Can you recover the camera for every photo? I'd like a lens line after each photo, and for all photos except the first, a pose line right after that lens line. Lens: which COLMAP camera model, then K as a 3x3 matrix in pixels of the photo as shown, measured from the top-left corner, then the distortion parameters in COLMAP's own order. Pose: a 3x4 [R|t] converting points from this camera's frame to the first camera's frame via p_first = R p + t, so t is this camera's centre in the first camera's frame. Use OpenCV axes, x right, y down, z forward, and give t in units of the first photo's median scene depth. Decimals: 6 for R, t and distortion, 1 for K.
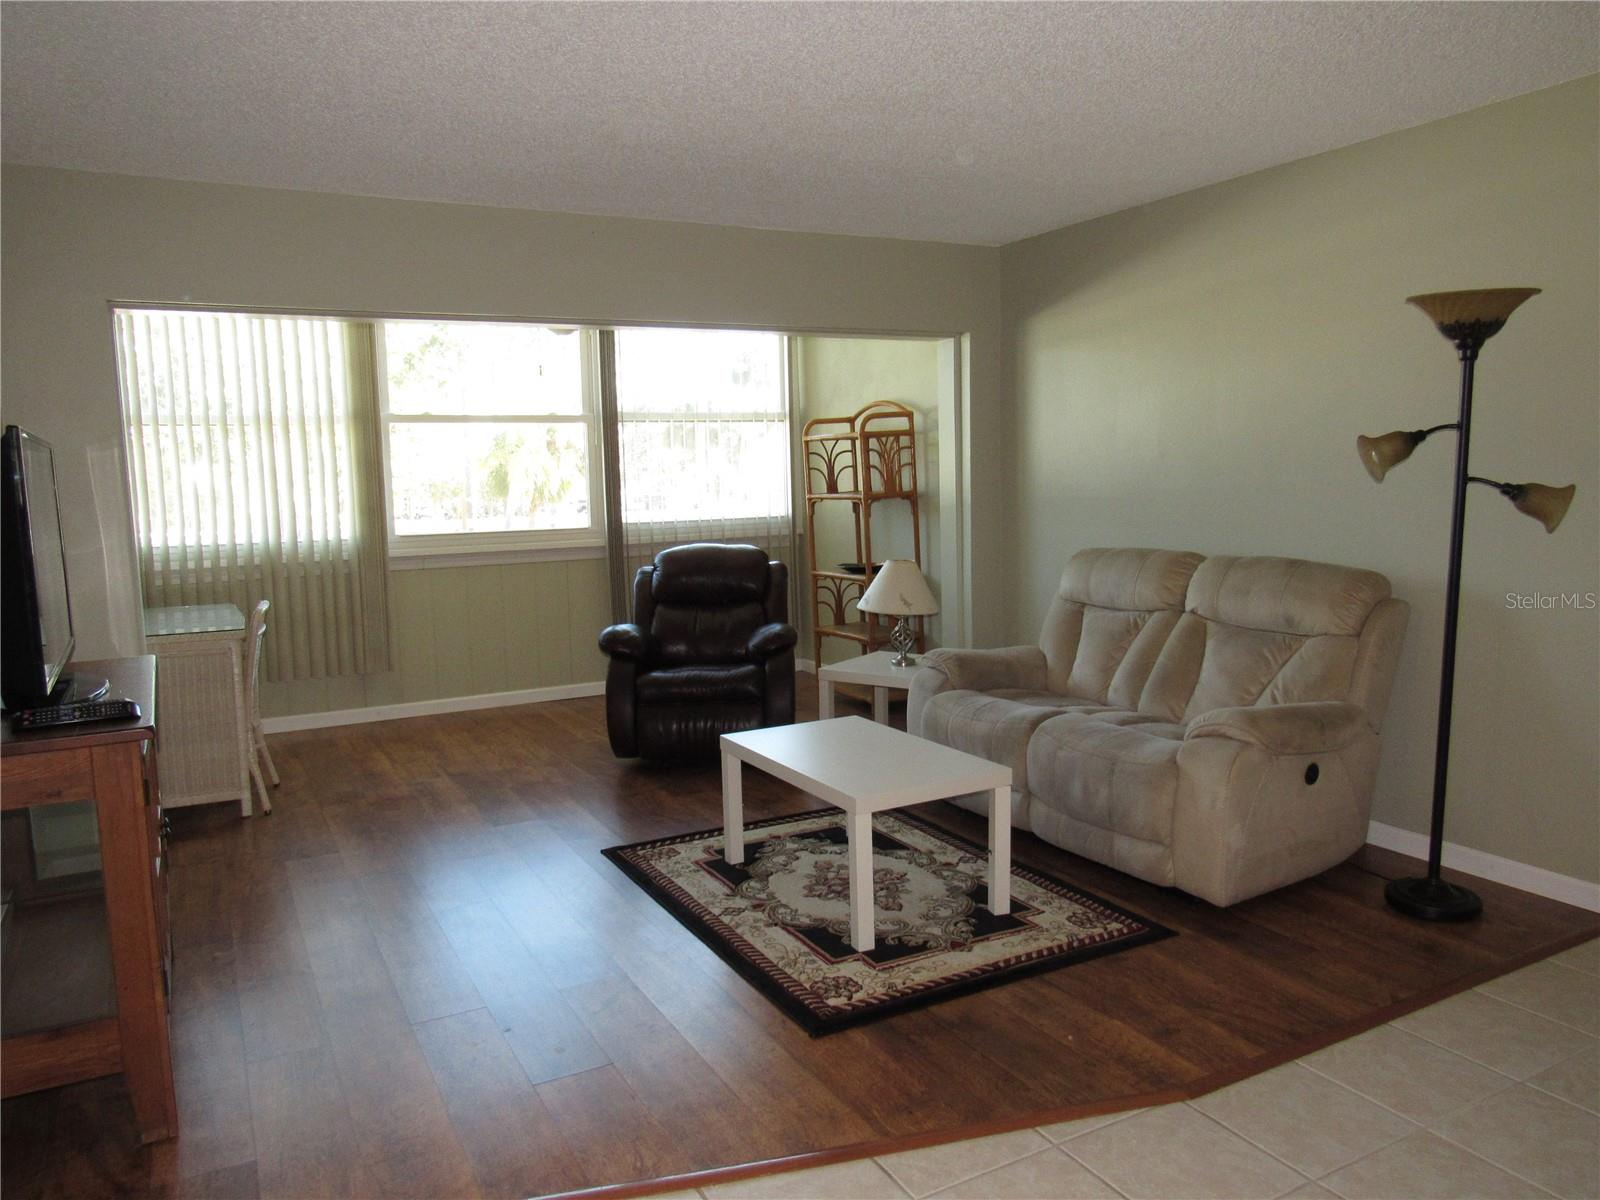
lens RADIAL K [[1131.1, 0, 804.4], [0, 1131.1, 597.0], [0, 0, 1]] dist [-0.031045, 0.005772]
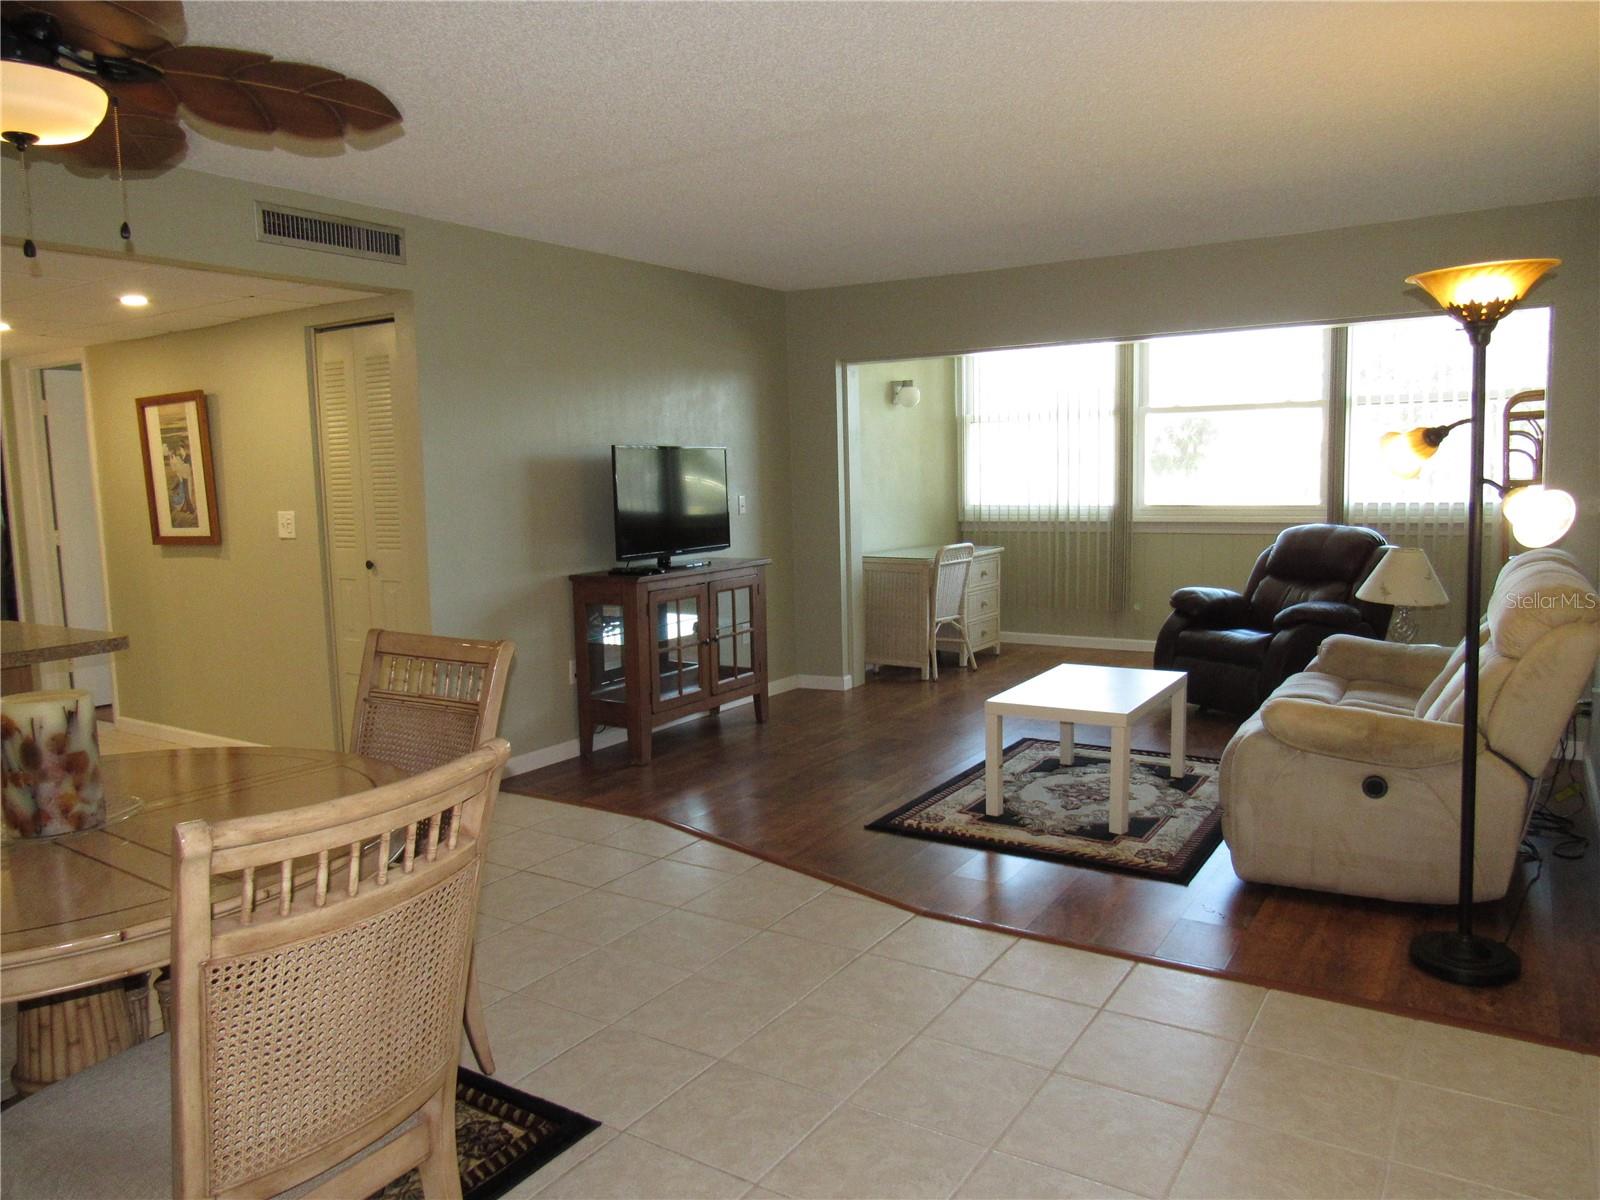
lens RADIAL K [[1131.1, 0, 804.4], [0, 1131.1, 597.0], [0, 0, 1]] dist [-0.031045, 0.005772]
pose [[0.484914, 0.108958, -0.867748, 0.930709], [-0.084684, 0.993396, 0.077412, -0.030204], [0.870452, 0.035946, 0.490939, 0.102265]]
